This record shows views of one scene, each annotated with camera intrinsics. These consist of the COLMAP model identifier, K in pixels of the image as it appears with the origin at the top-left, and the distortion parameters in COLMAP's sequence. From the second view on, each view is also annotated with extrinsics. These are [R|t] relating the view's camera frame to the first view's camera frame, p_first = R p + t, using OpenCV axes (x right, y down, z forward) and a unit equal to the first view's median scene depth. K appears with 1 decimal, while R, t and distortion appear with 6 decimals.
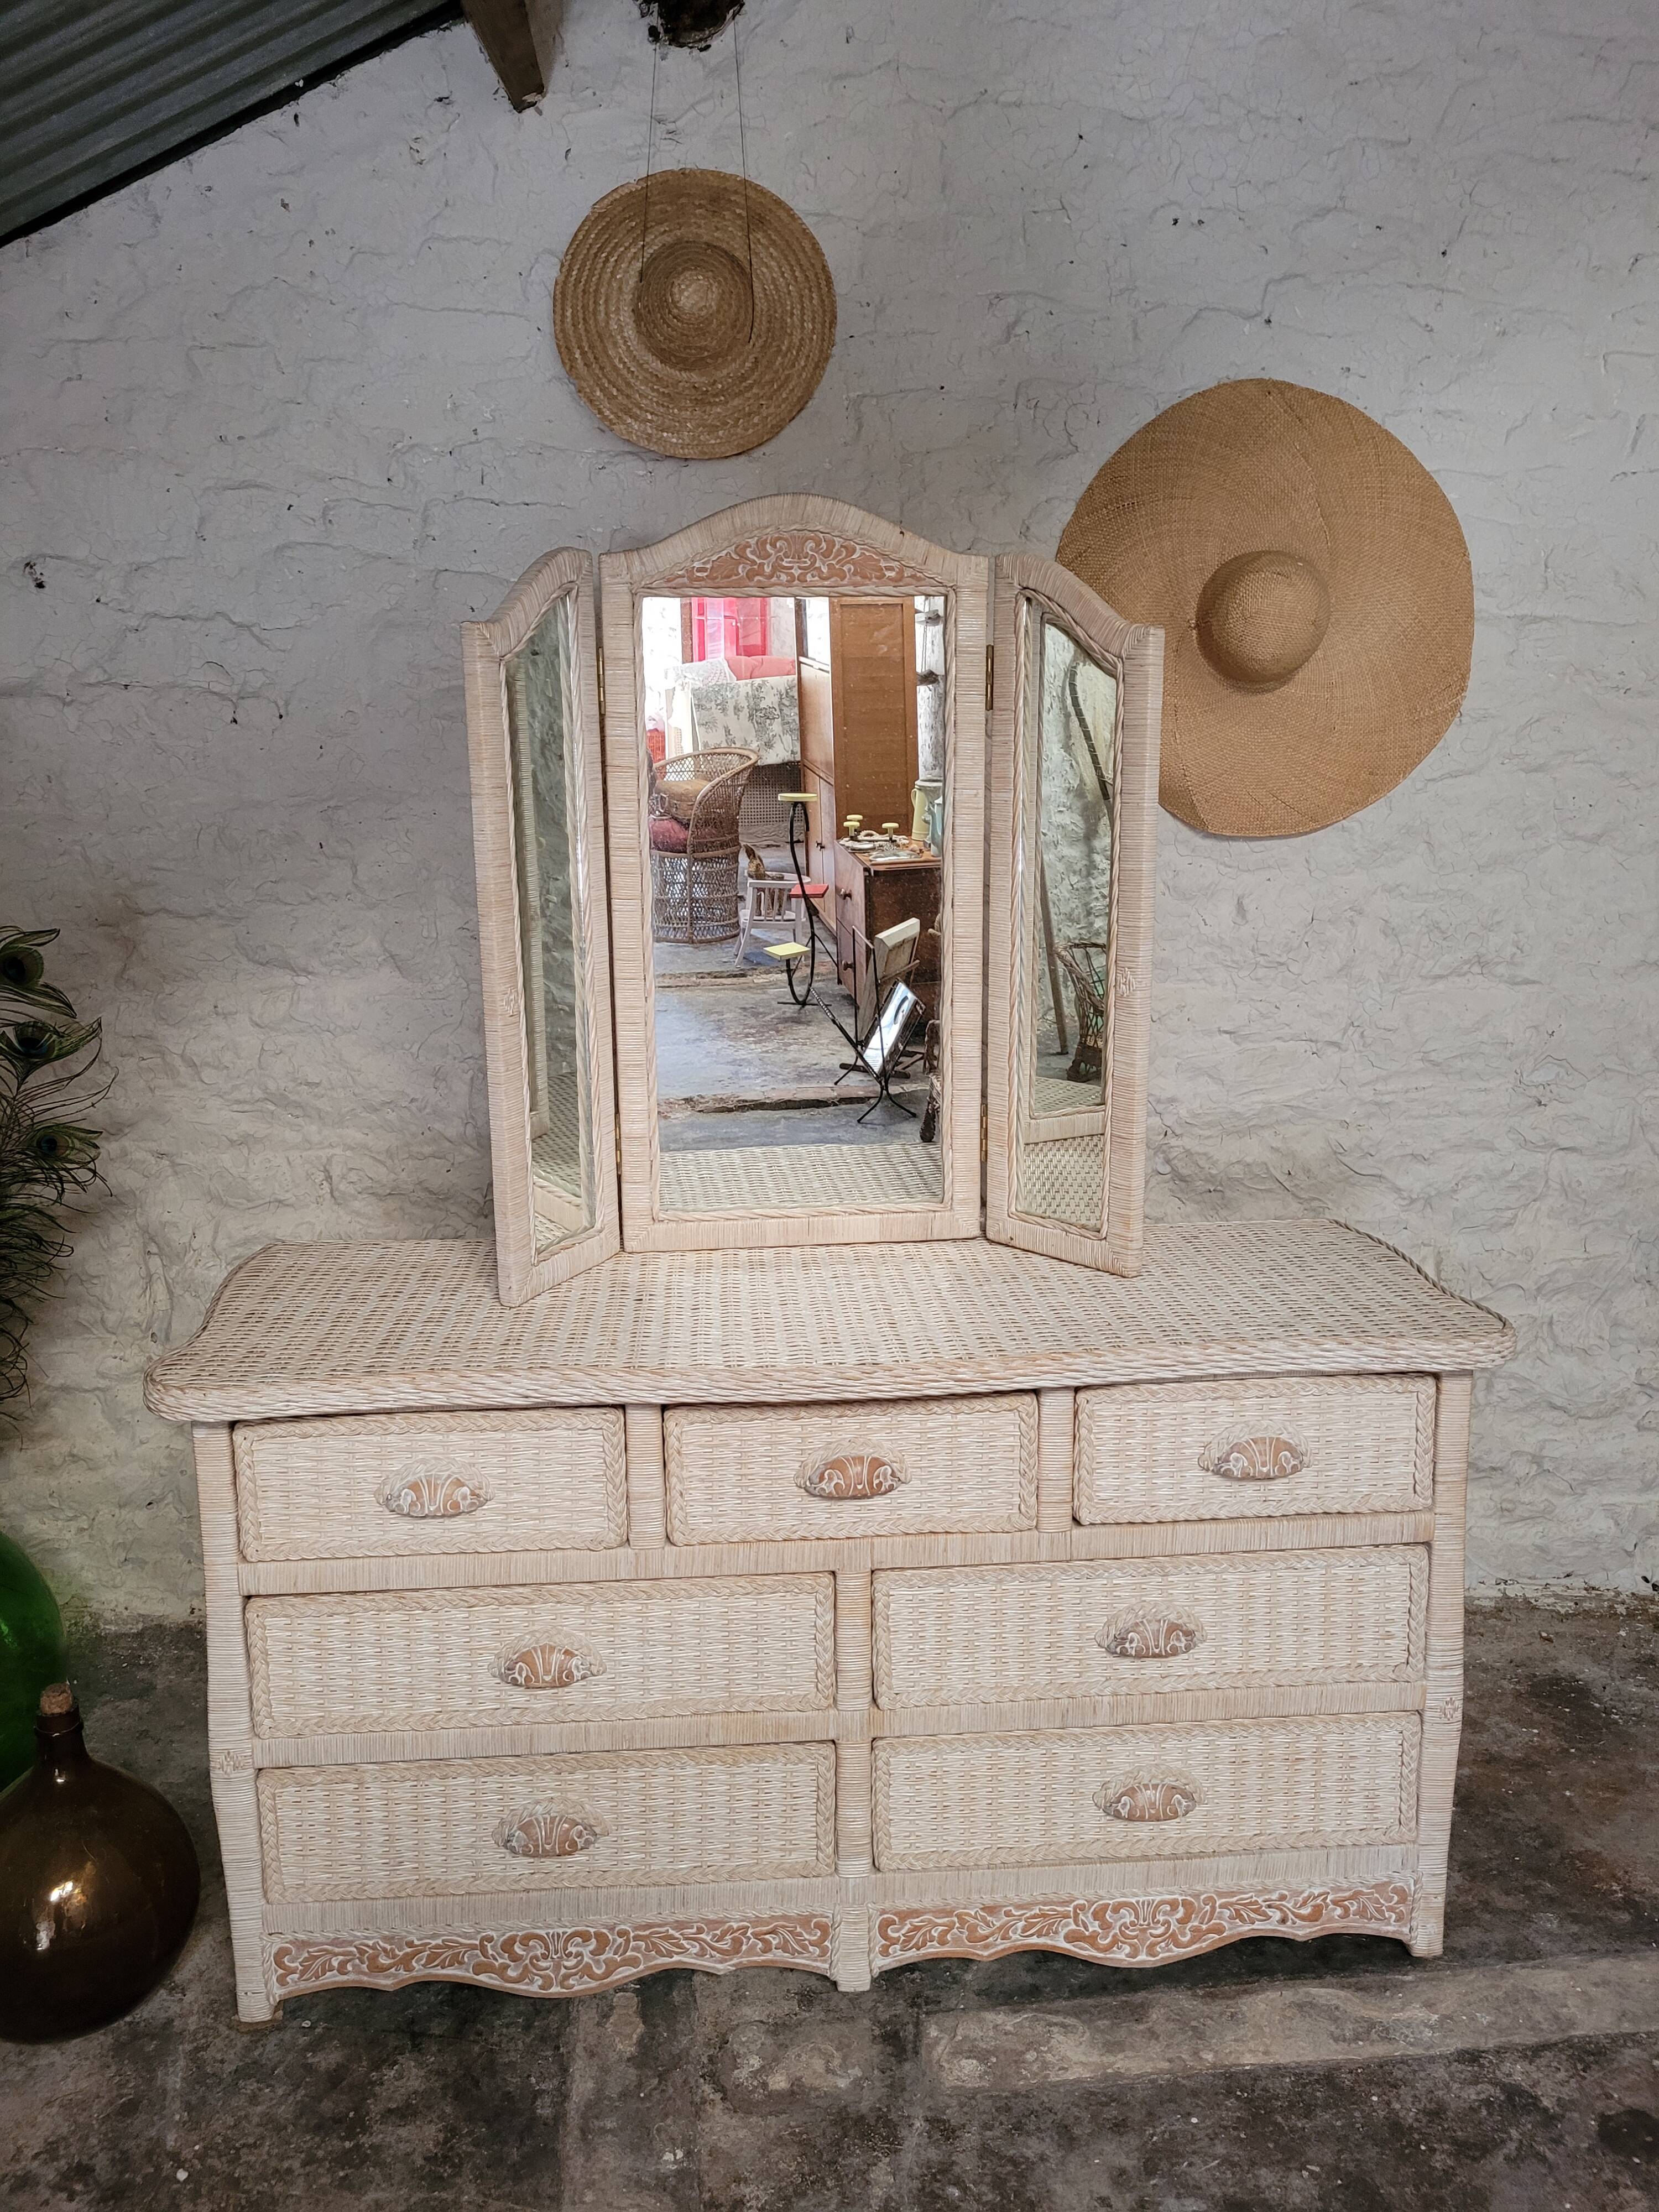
lens RADIAL K [[1669.7, 0, 834.2], [0, 1669.7, 1073.9], [0, 0, 1]] dist [0.049692, -0.041542]
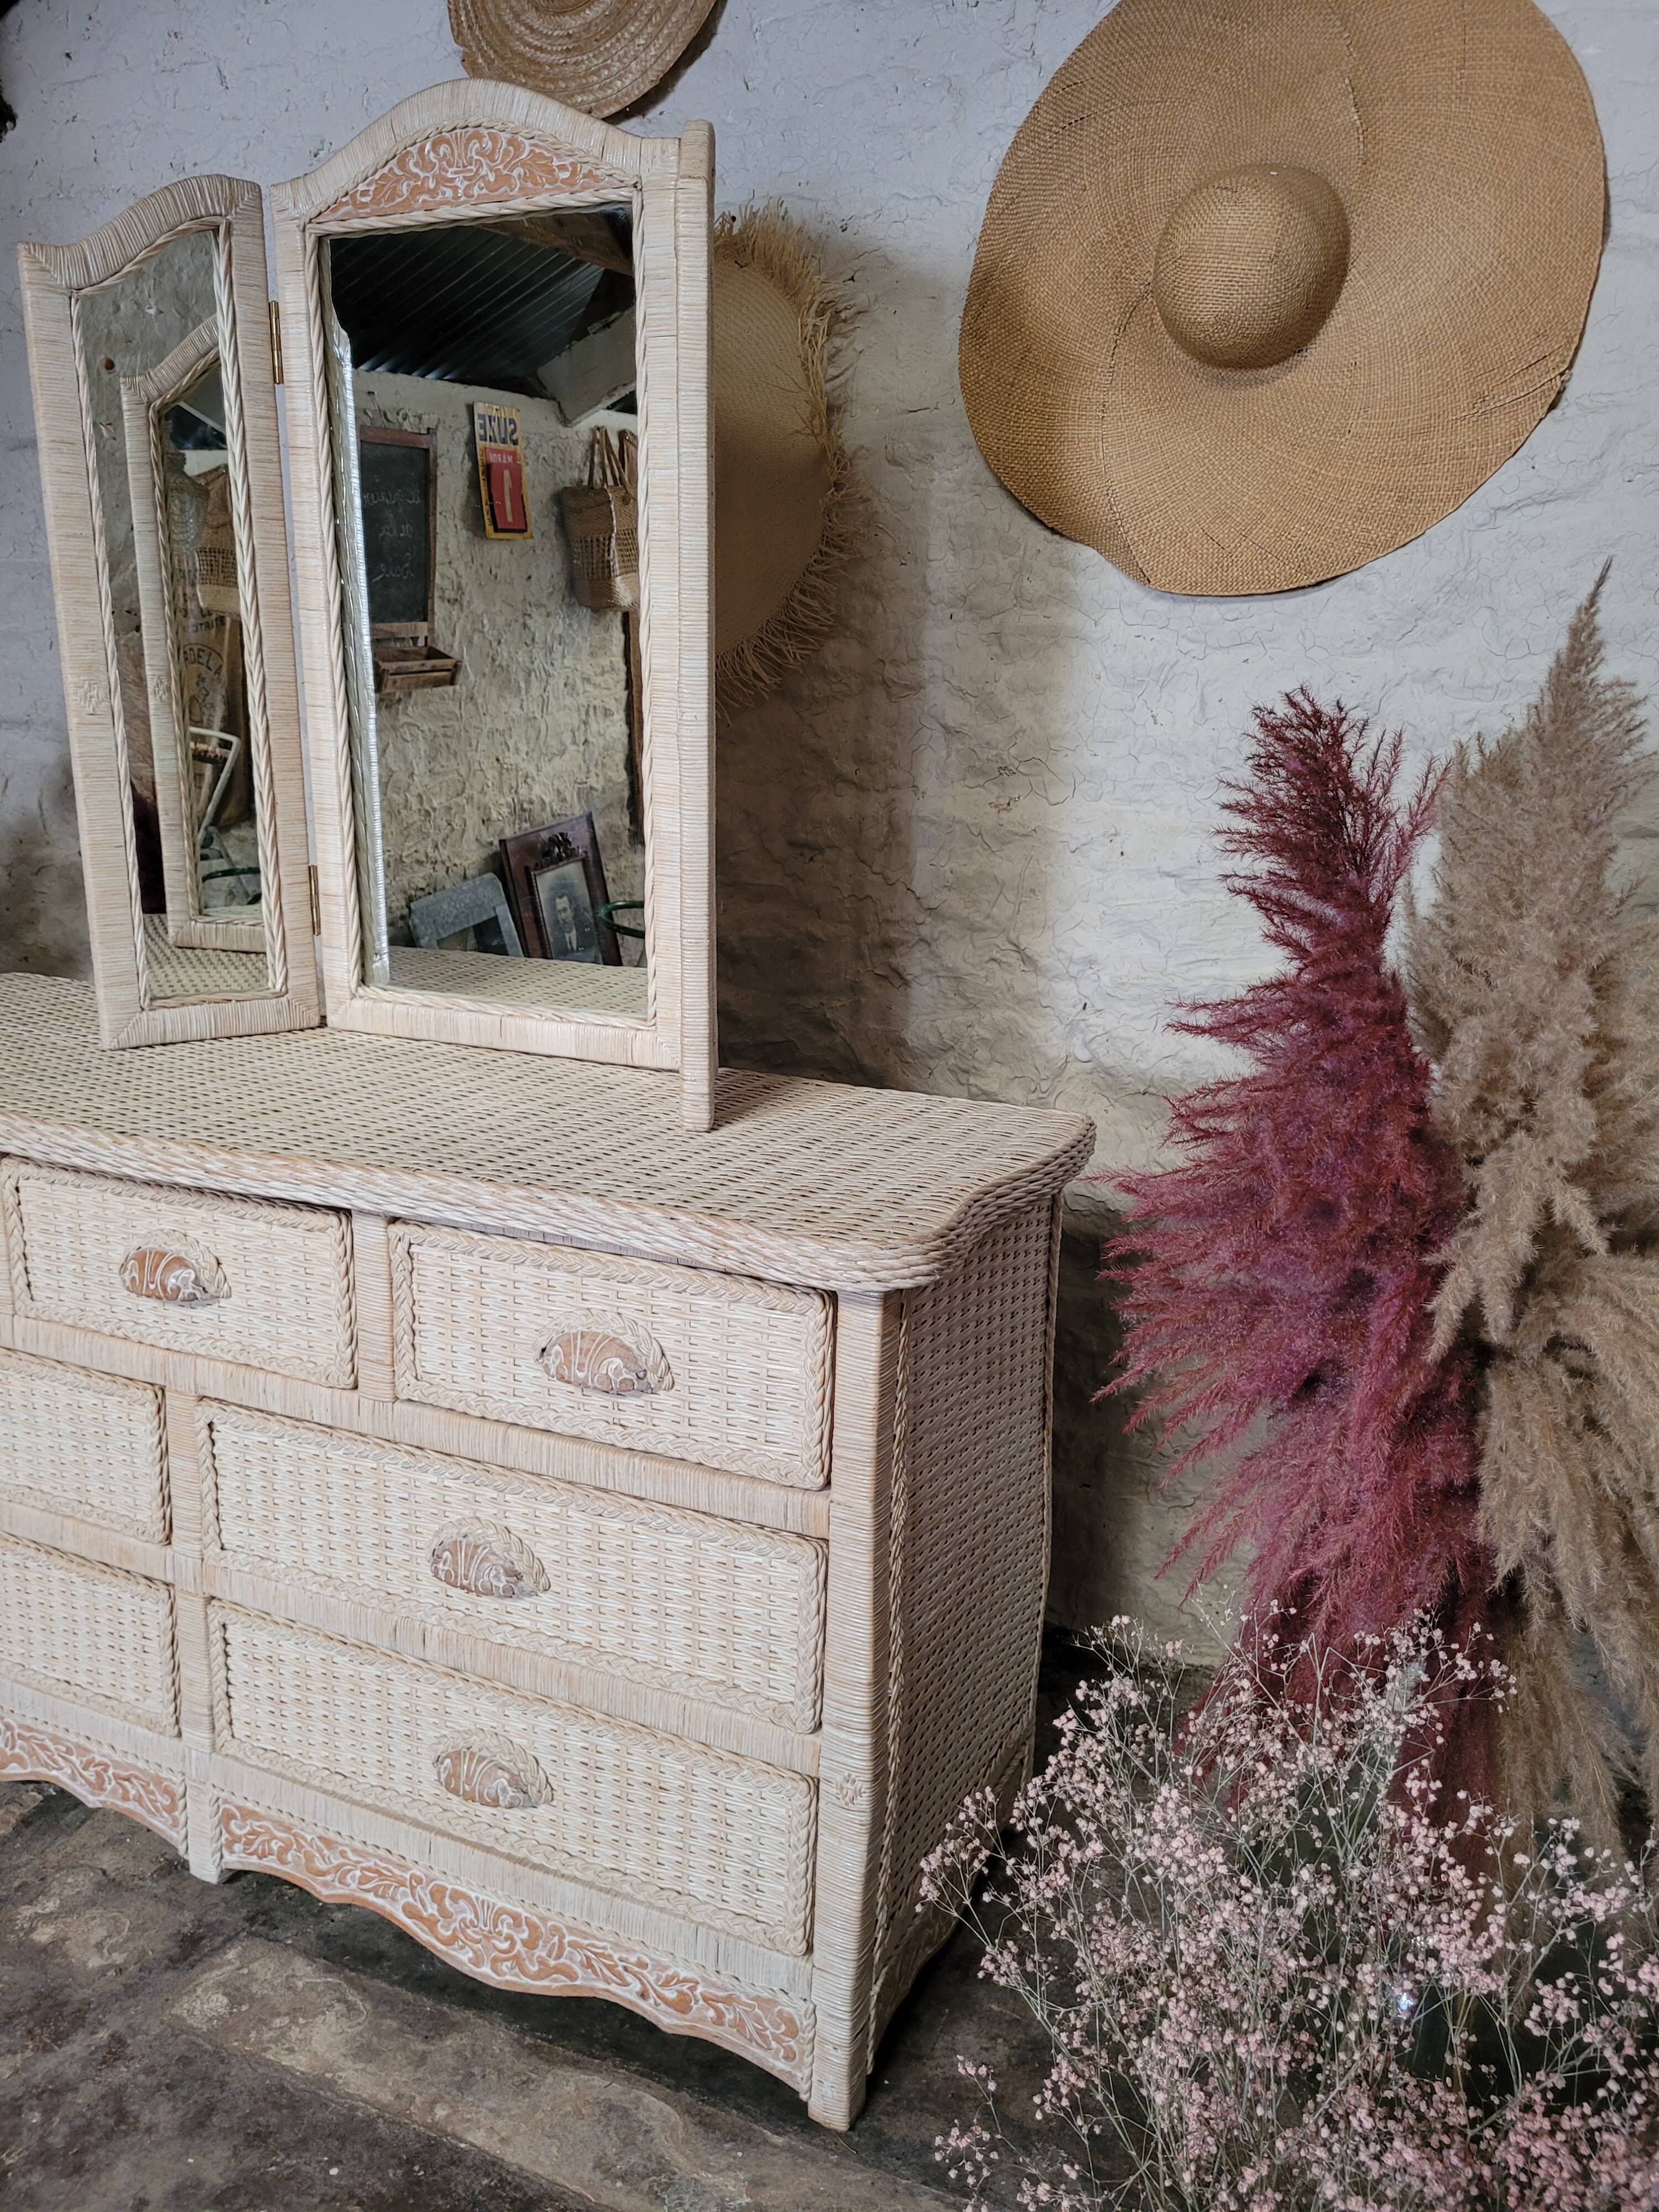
lens RADIAL K [[1669.7, 0, 833.8], [0, 1669.7, 1113.2], [0, 0, 1]] dist [0.049692, -0.041542]
pose [[0.873673, 0.142752, -0.465099, 0.628059], [-0.120499, 0.989691, 0.077410, 0.052519], [0.471355, -0.011587, 0.881868, 0.393579]]
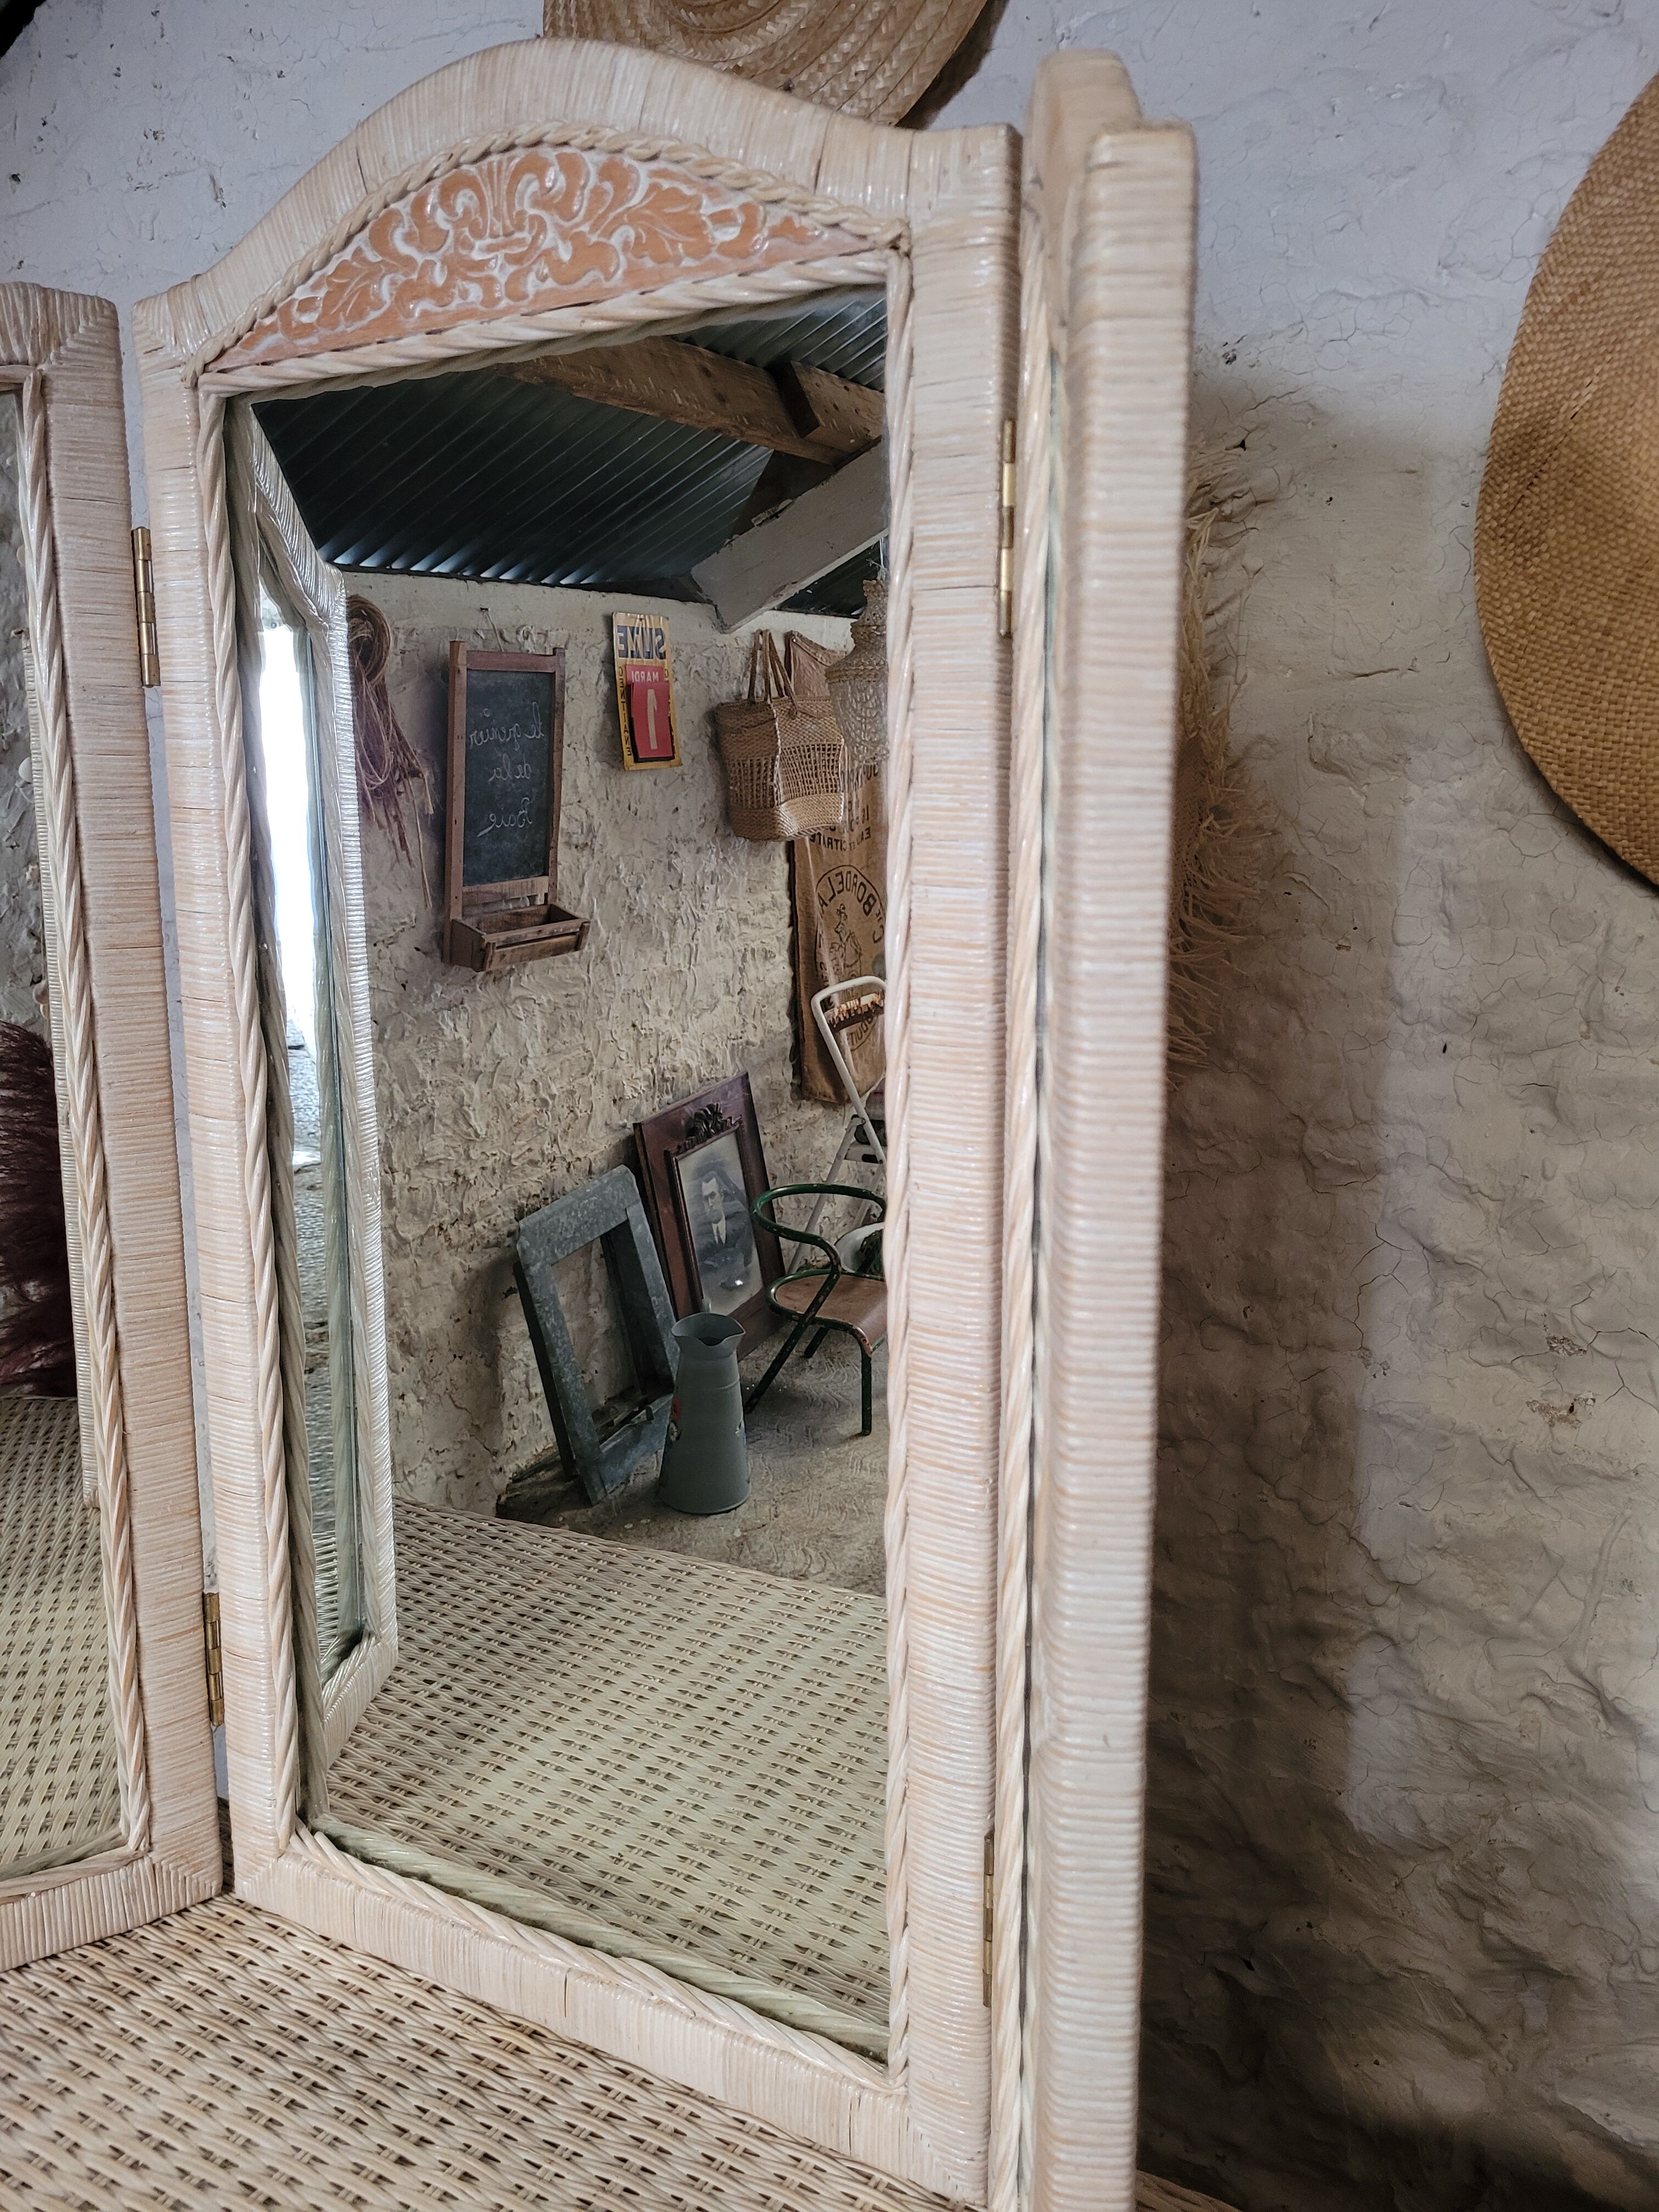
lens RADIAL K [[1663.8, 0, 844.6], [0, 1663.8, 1085.3], [0, 0, 1]] dist [0.043891, -0.034111]
pose [[0.832632, 0.092953, -0.545971, 0.303855], [-0.118754, 0.992850, -0.012070, -0.136397], [0.540945, 0.074886, 0.837717, 0.783505]]
